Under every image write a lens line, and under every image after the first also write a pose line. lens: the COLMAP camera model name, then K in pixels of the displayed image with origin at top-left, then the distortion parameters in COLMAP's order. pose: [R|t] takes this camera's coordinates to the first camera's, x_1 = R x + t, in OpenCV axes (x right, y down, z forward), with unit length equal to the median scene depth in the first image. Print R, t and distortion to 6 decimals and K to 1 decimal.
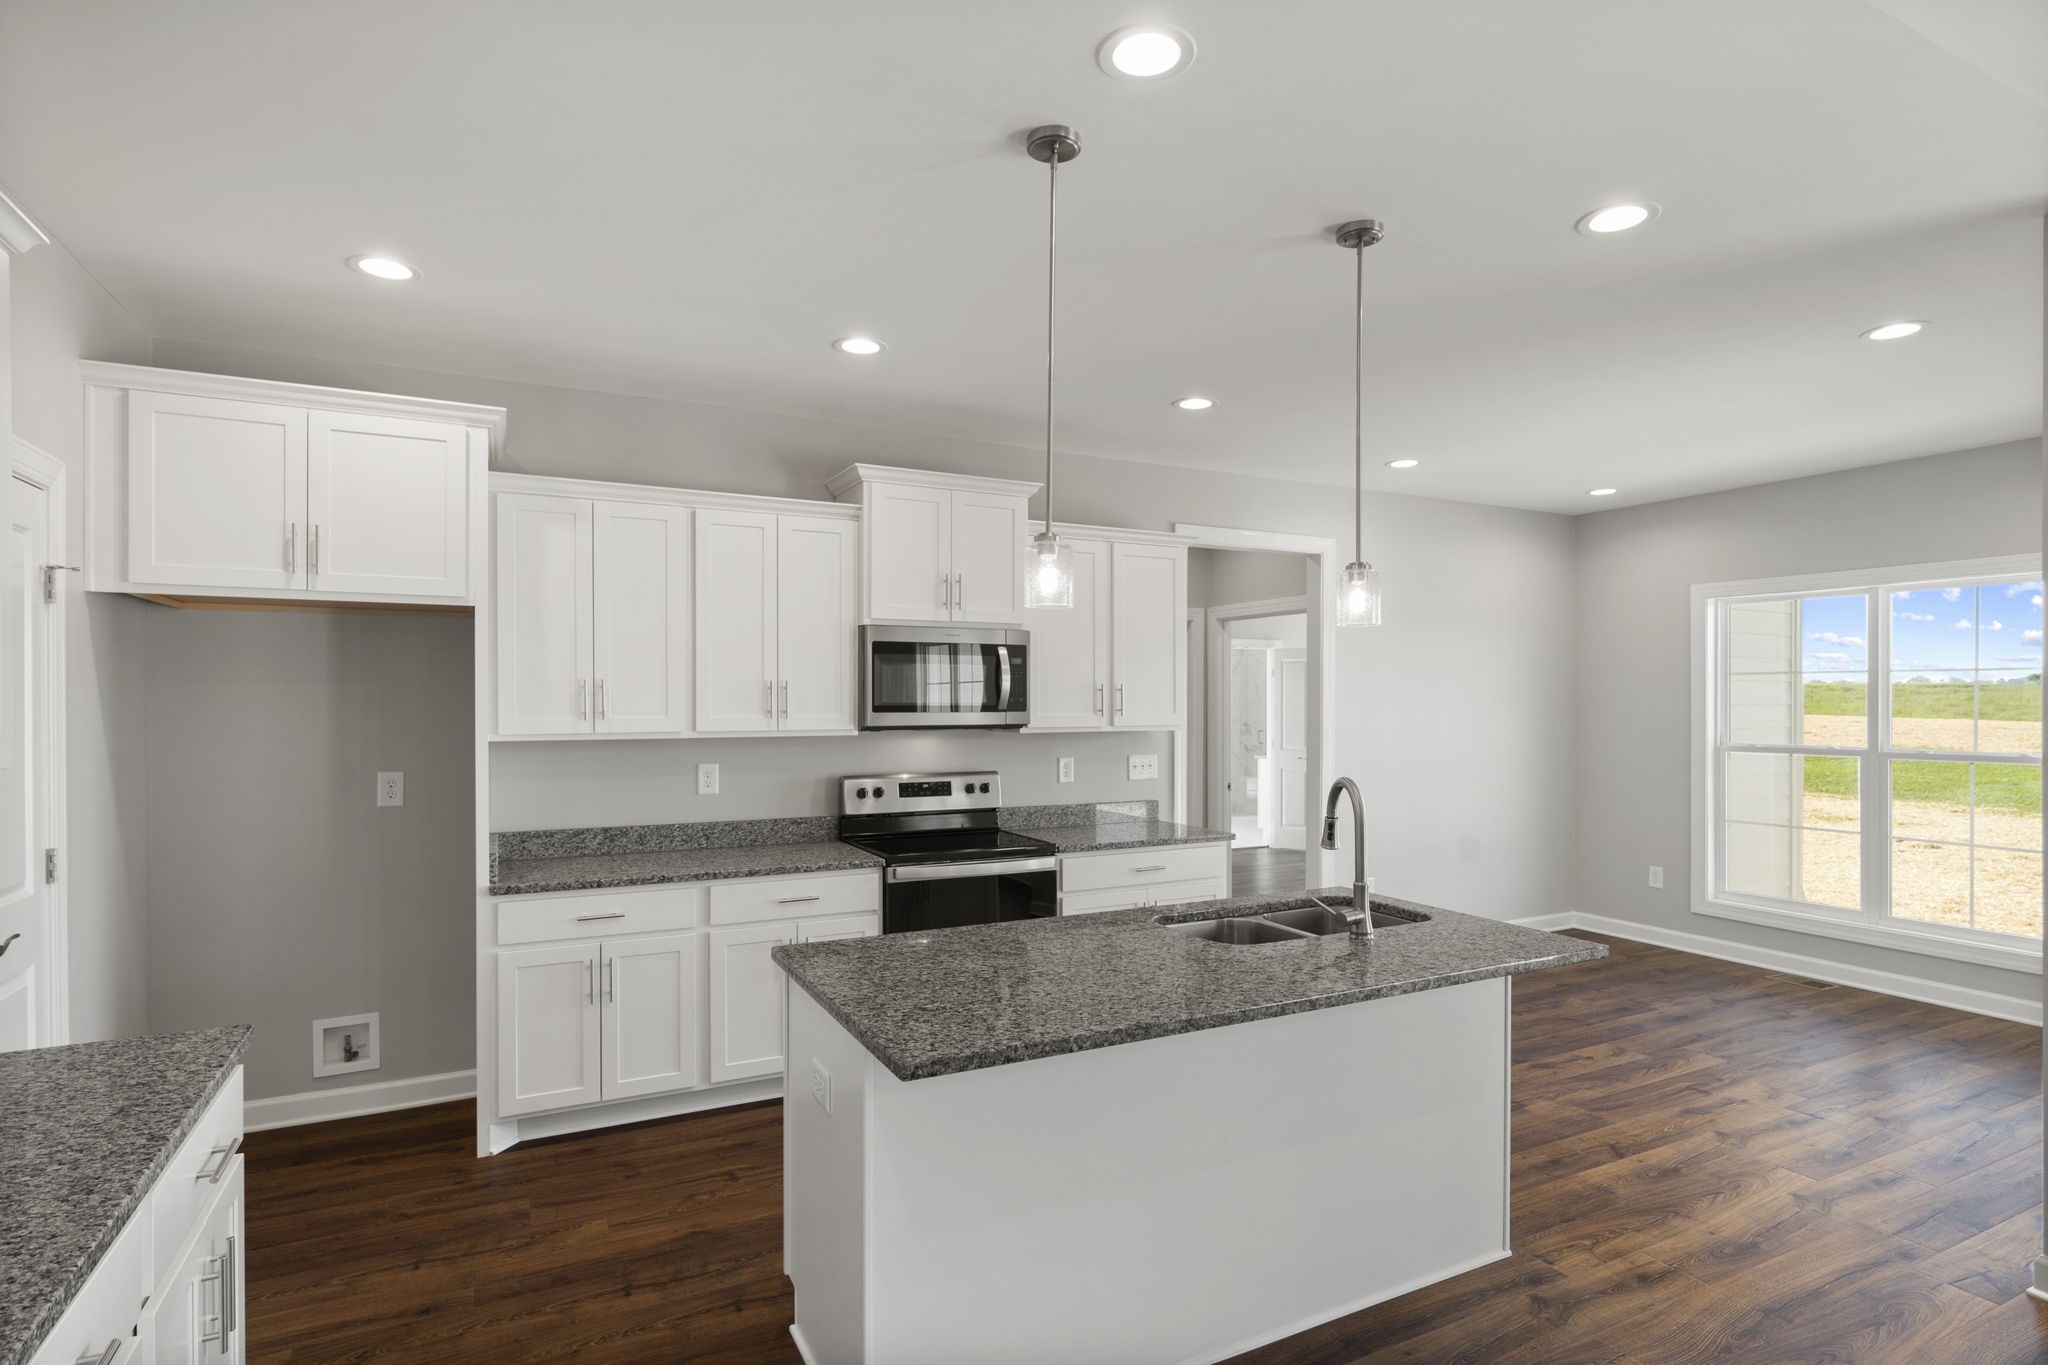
lens RADIAL K [[1041.1, 0, 1022.7], [0, 1041.1, 702.9], [0, 0, 1]] dist [-0.006249, 0.001759]
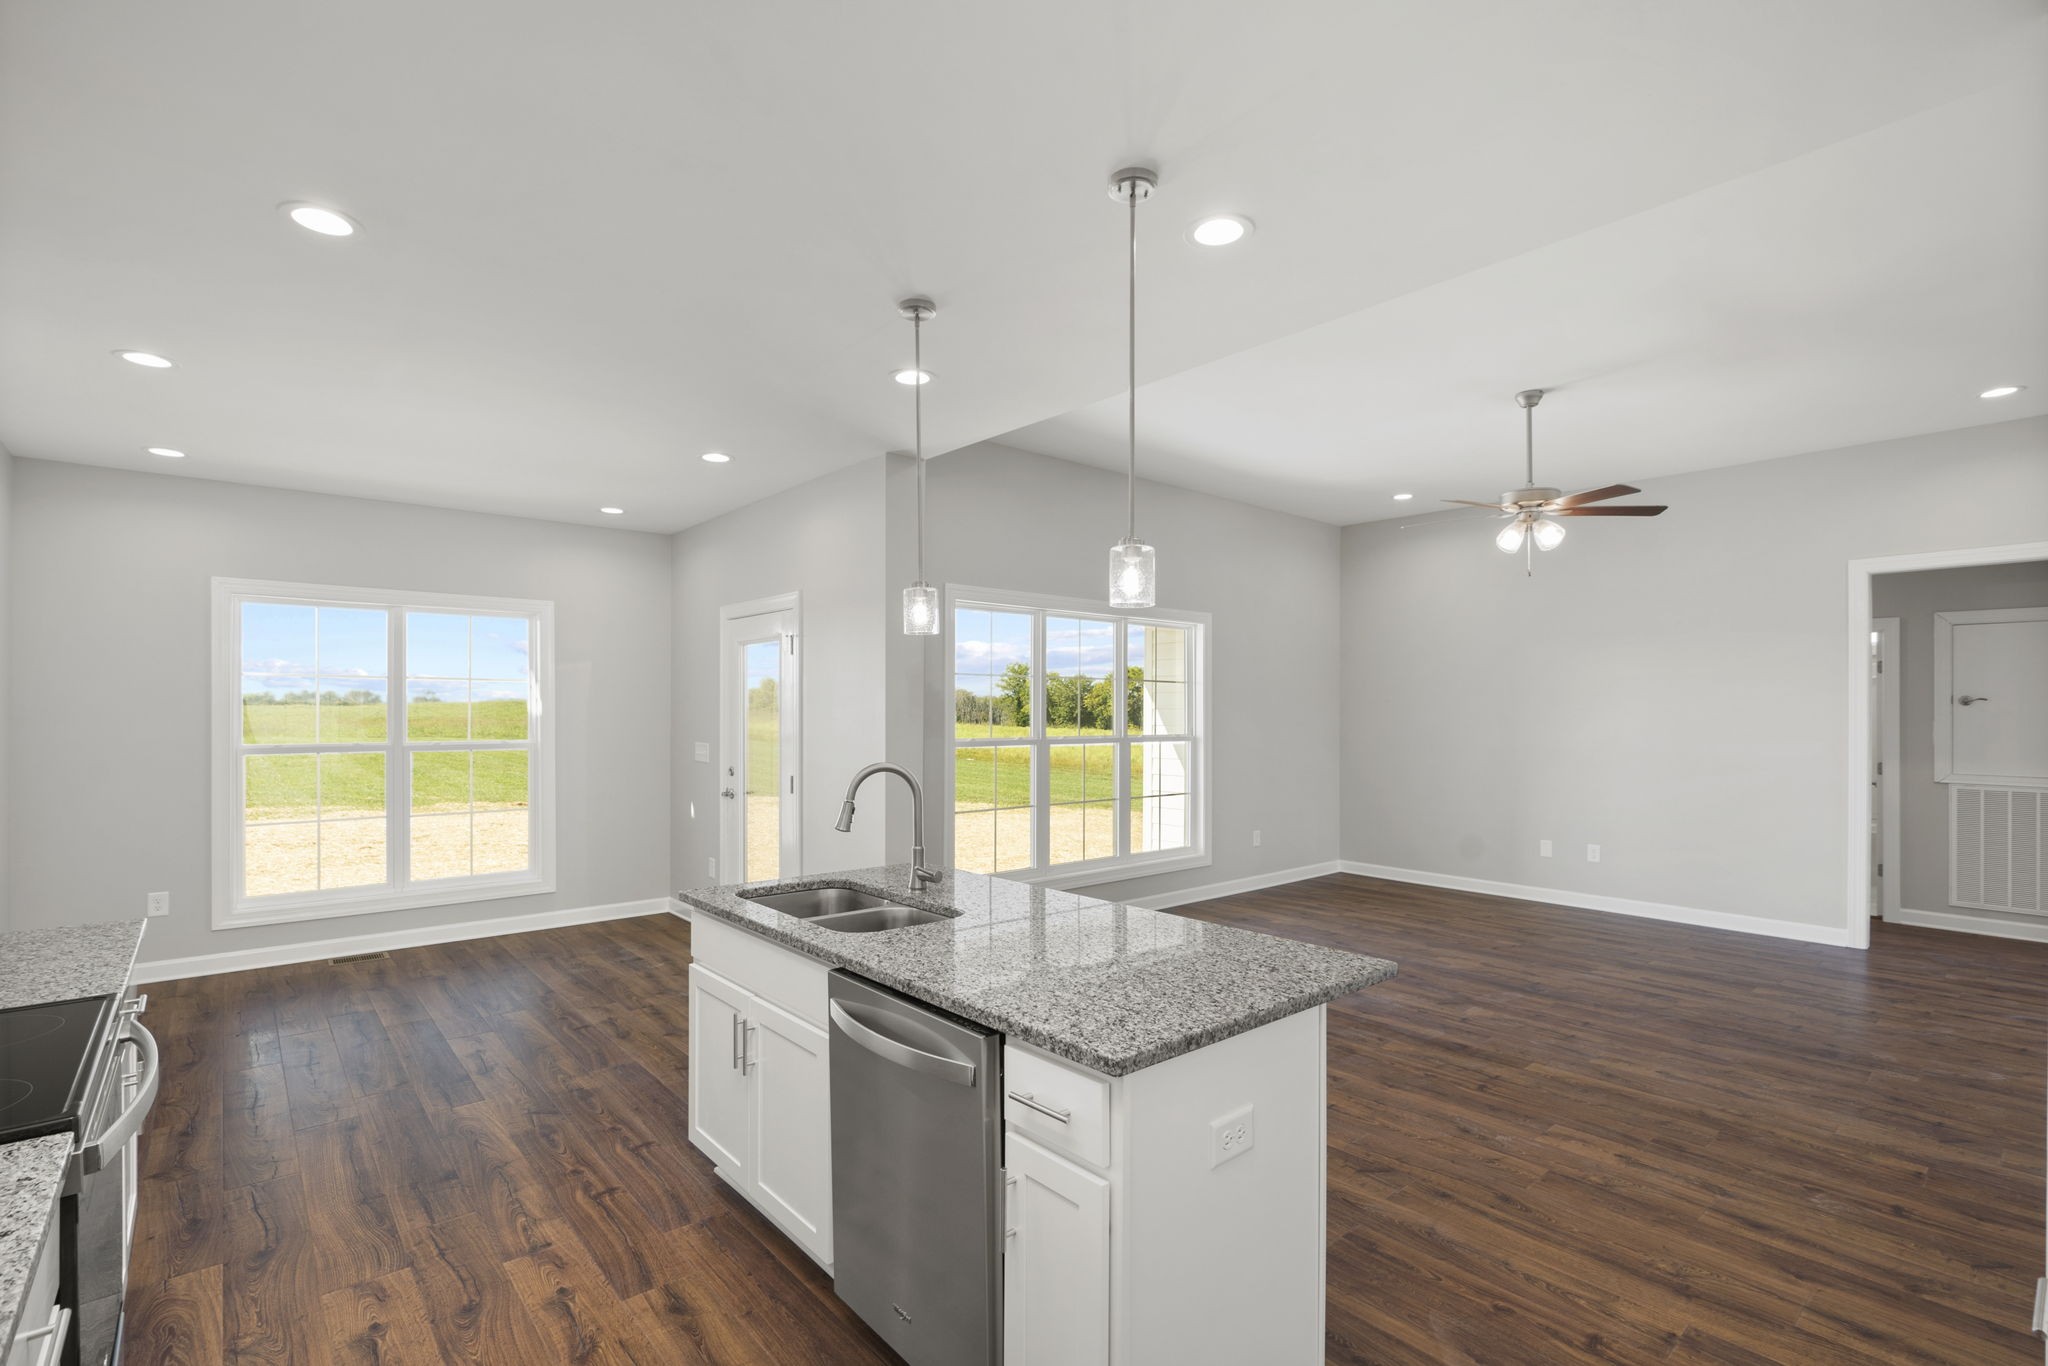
lens RADIAL K [[935.0, 0, 1020.3], [0, 935.0, 704.2], [0, 0, 1]] dist [-0.012063, 0.003965]
pose [[-0.233509, 0.005092, 0.972341, -0.468040], [0.001553, 0.999987, -0.004864, 0.007740], [-0.972353, 0.000374, -0.233514, 0.701876]]
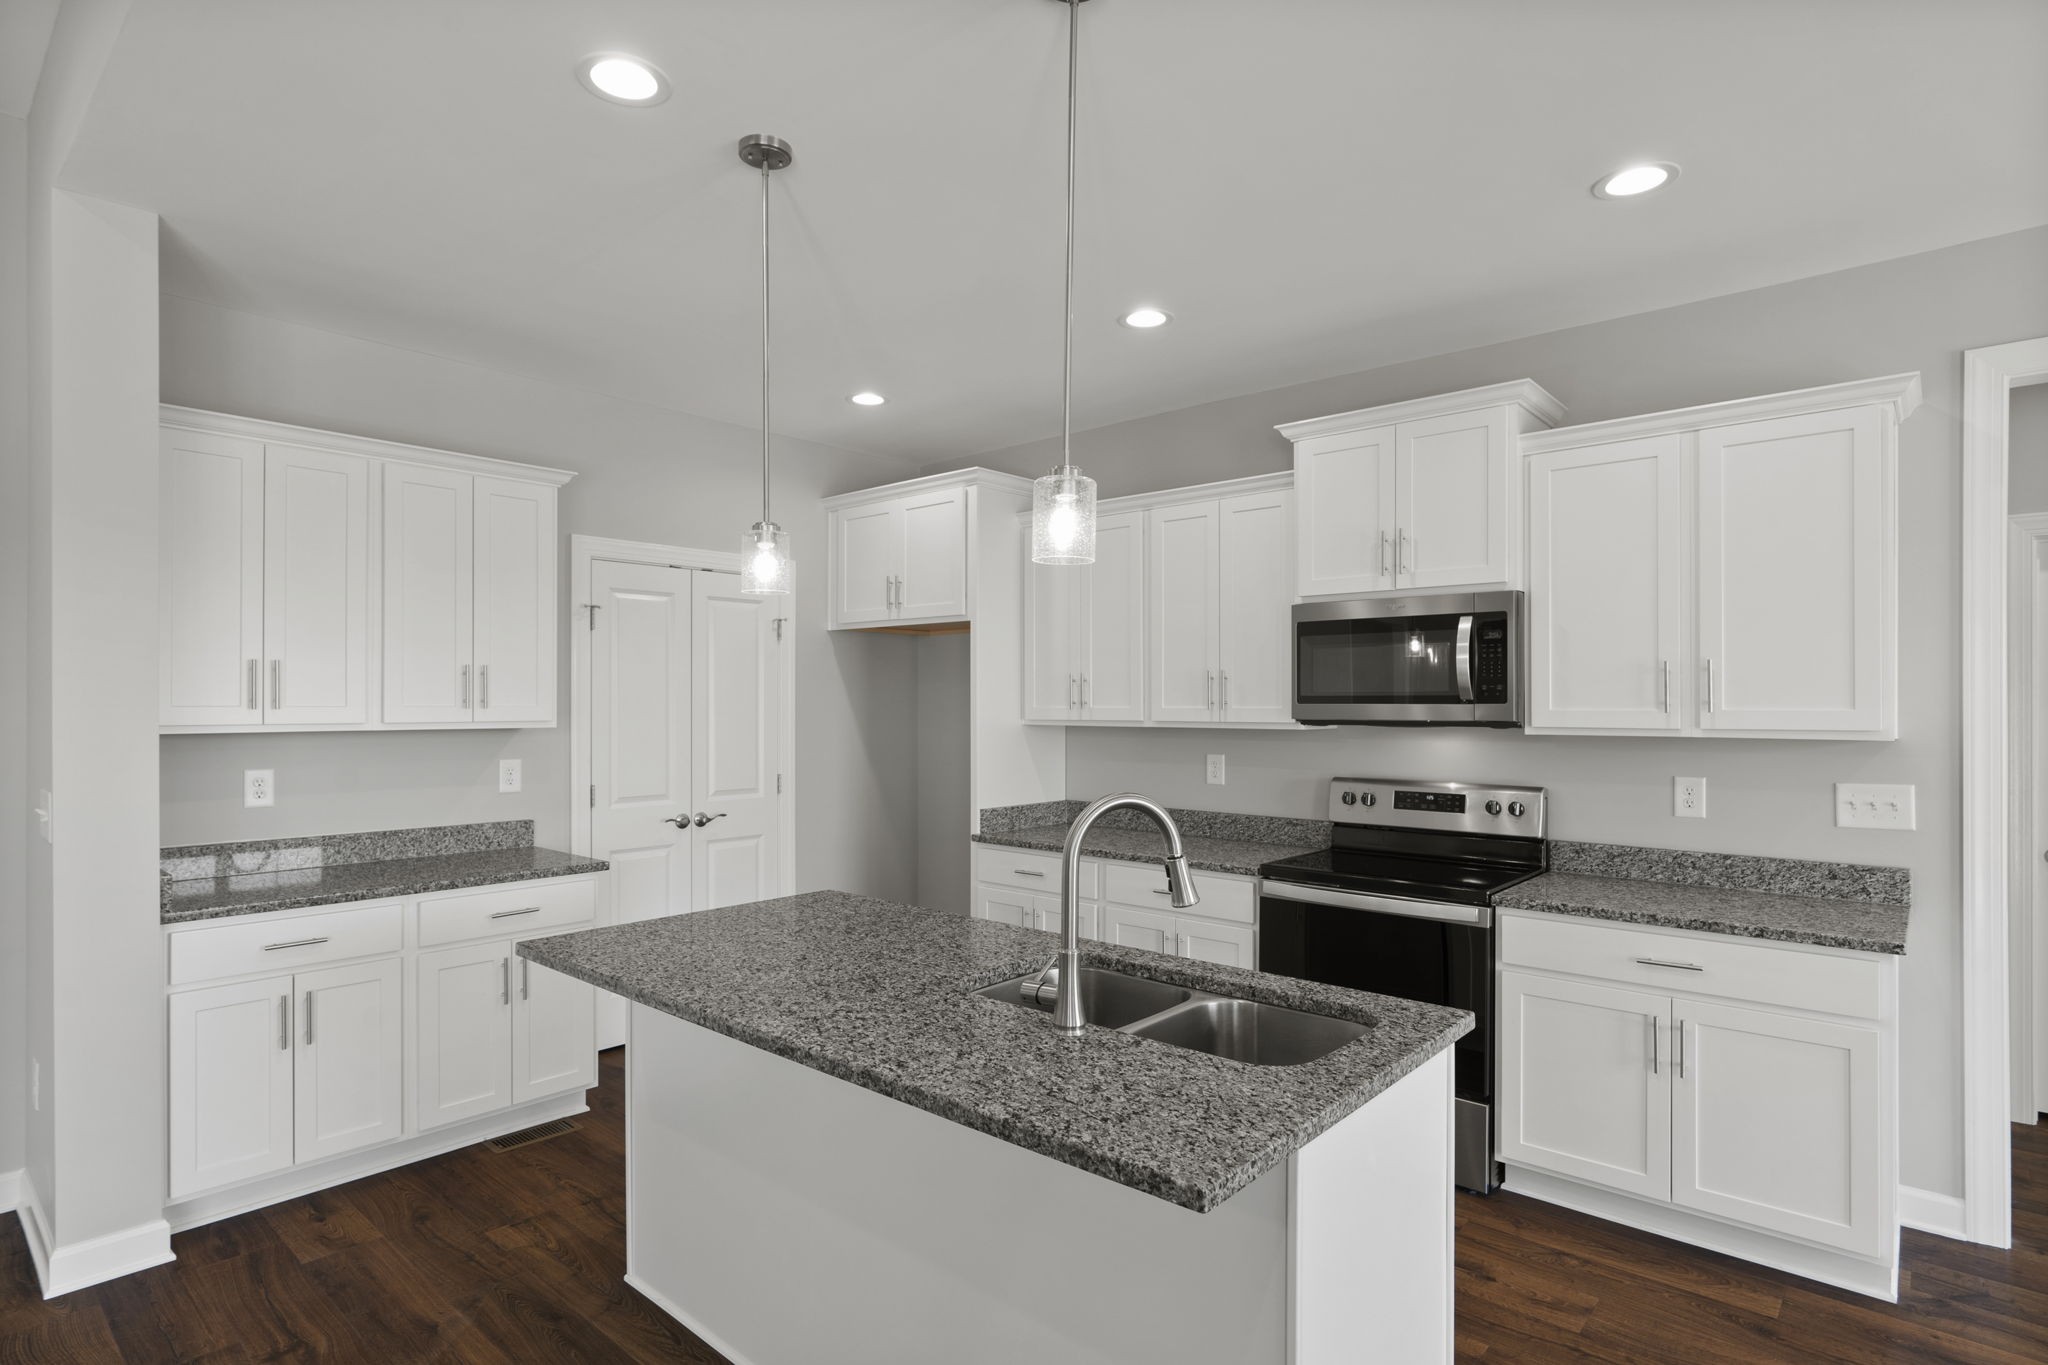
lens RADIAL K [[1041.1, 0, 1026.0], [0, 1041.1, 702.4], [0, 0, 1]] dist [-0.006249, 0.001759]
pose [[0.364058, -0.002354, -0.931373, 0.571807], [-0.003851, 0.999984, -0.004033, 0.012091], [0.931368, 0.005055, 0.364043, 0.453003]]
